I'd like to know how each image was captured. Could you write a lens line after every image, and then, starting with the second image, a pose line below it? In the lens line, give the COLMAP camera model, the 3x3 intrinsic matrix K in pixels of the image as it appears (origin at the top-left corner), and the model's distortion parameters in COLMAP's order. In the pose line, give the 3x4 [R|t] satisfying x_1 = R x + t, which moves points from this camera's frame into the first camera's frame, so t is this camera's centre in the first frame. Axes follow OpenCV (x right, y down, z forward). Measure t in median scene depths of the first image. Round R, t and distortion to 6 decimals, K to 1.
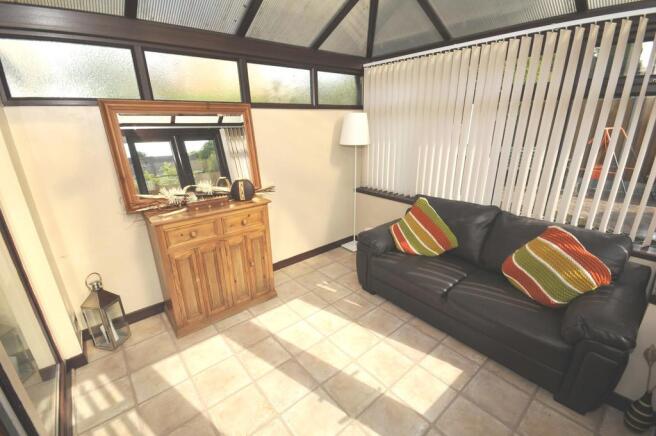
lens RADIAL K [[289.7, 0, 327.4], [0, 289.7, 221.3], [0, 0, 1]] dist [-0.004188, -0.003086]
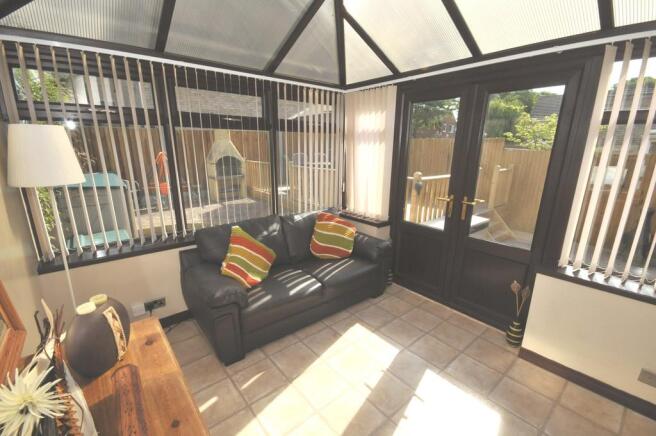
lens RADIAL K [[289.7, 0, 328.5], [0, 289.7, 217.7], [0, 0, 1]] dist [-0.004188, -0.003086]
pose [[0.006368, -0.234874, 0.972005, -0.625324], [0.313641, 0.923445, 0.221085, -0.245042], [-0.949520, 0.303453, 0.079547, 0.720526]]
